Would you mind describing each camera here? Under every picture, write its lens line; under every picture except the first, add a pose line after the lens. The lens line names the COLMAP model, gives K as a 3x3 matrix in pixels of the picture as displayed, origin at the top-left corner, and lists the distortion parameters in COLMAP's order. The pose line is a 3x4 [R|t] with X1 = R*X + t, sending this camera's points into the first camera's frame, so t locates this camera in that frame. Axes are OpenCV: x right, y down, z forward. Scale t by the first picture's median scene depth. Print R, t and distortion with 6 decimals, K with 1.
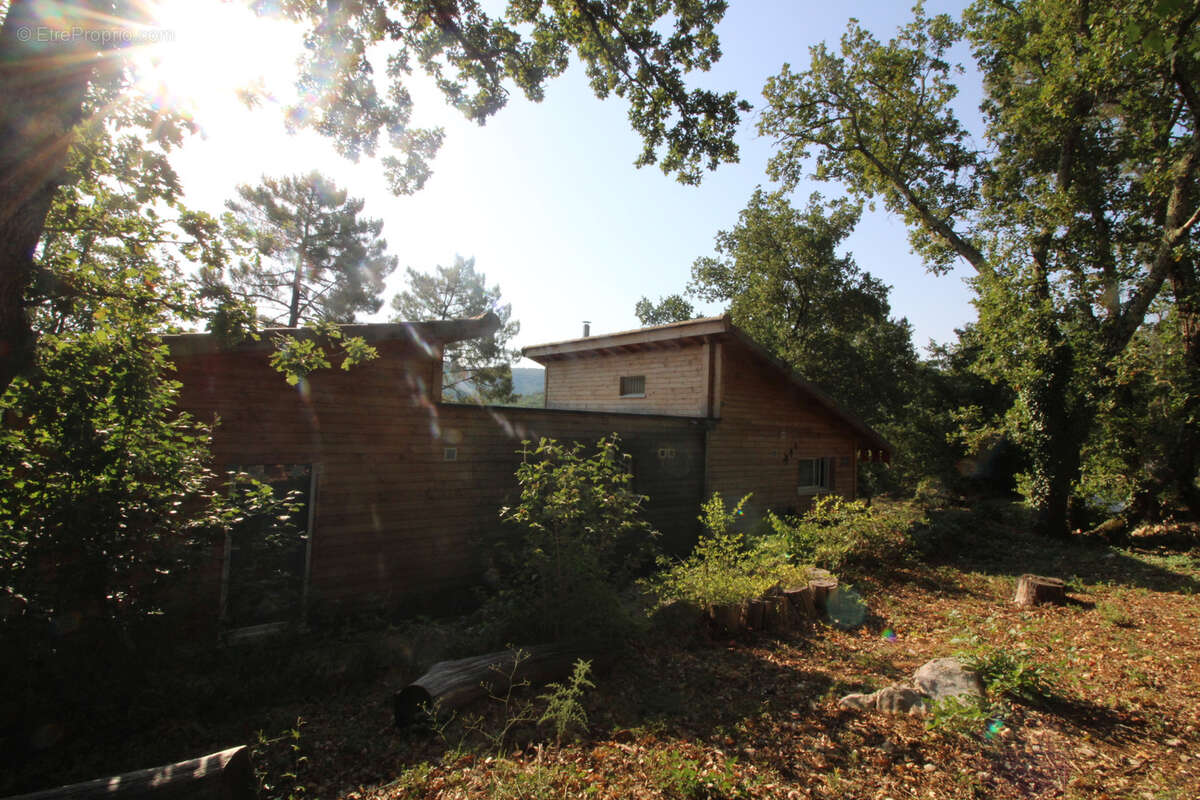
lens RADIAL K [[554.3, 0, 589.6], [0, 554.3, 391.9], [0, 0, 1]] dist [-0.003437, -0.011018]
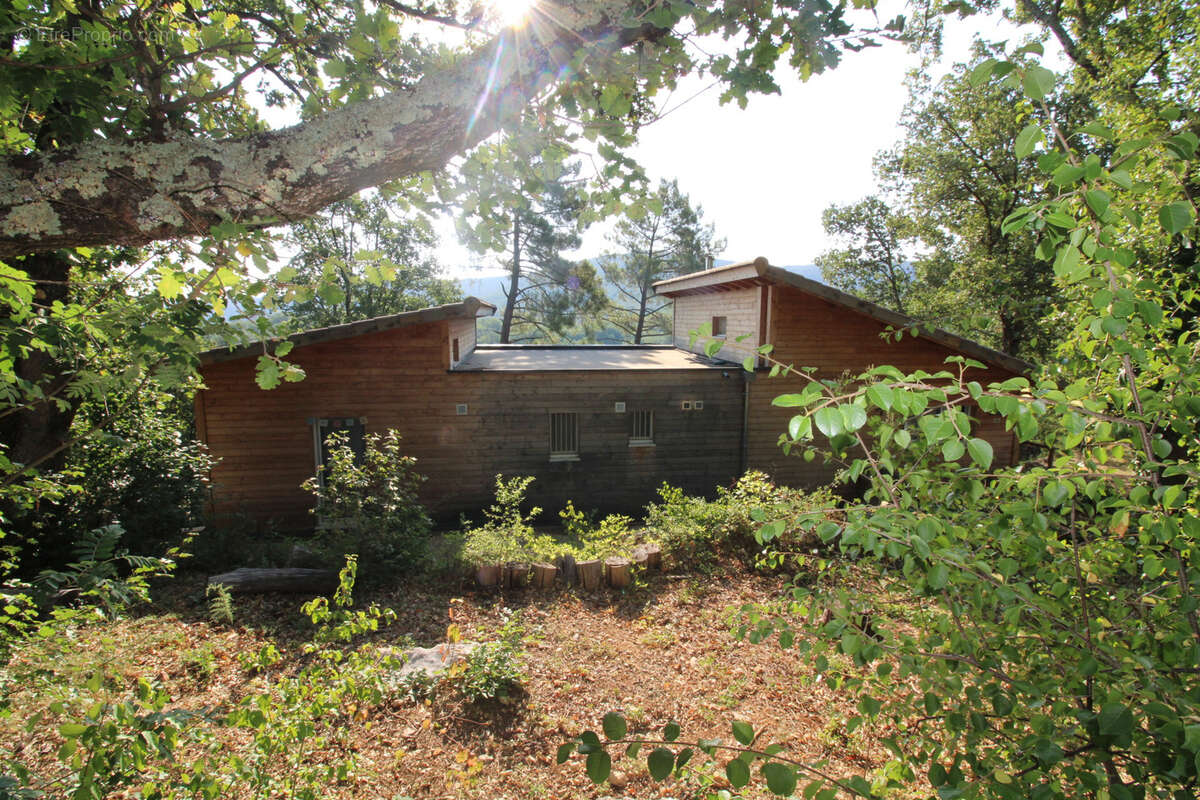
lens RADIAL K [[549.7, 0, 598.8], [0, 549.7, 395.8], [0, 0, 1]] dist [-0.003331, -0.011196]
pose [[0.871240, 0.030054, -0.489937, 0.369112], [0.058201, 0.984758, 0.163904, -0.061818], [0.487395, -0.171314, 0.856211, 0.048561]]
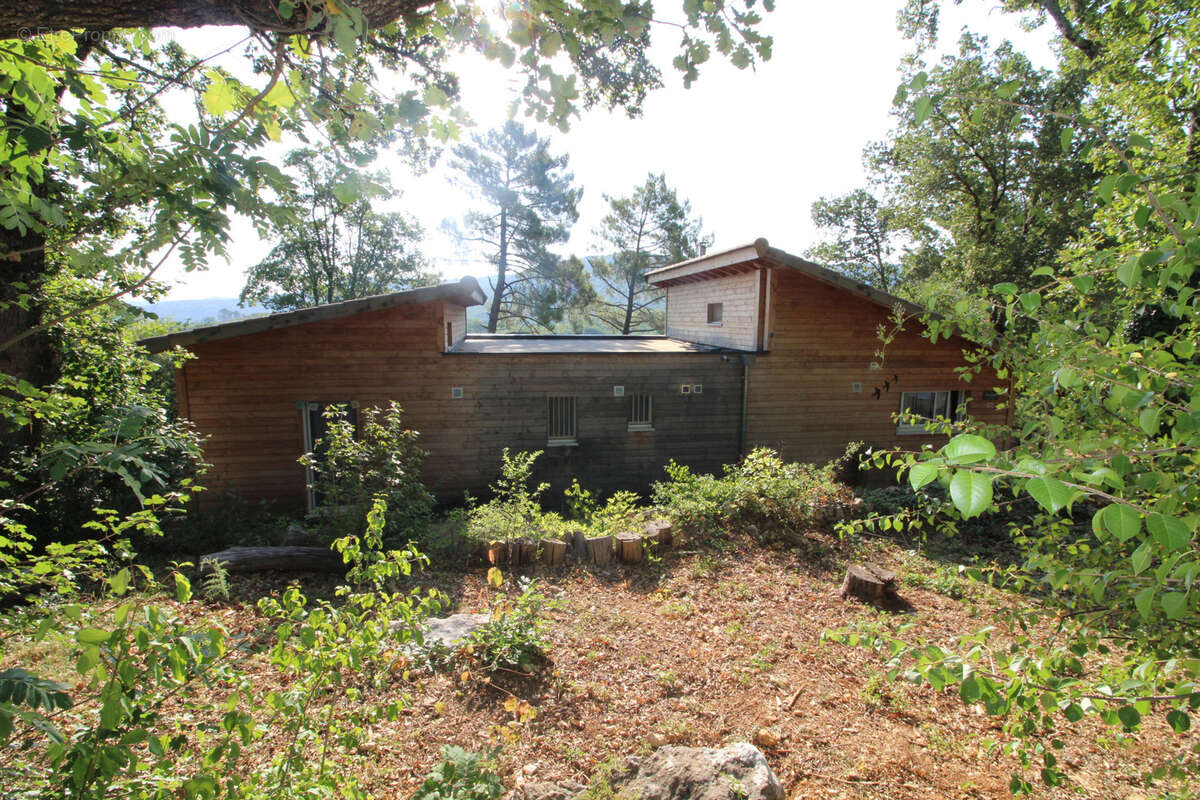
lens RADIAL K [[548.7, 0, 600.0], [0, 548.7, 400.0], [0, 0, 1]] dist [-0.002596, -0.012341]
pose [[0.887444, 0.030227, -0.459923, 0.343954], [0.055173, 0.983706, 0.171110, -0.037107], [0.457601, -0.177226, 0.871316, 0.045903]]
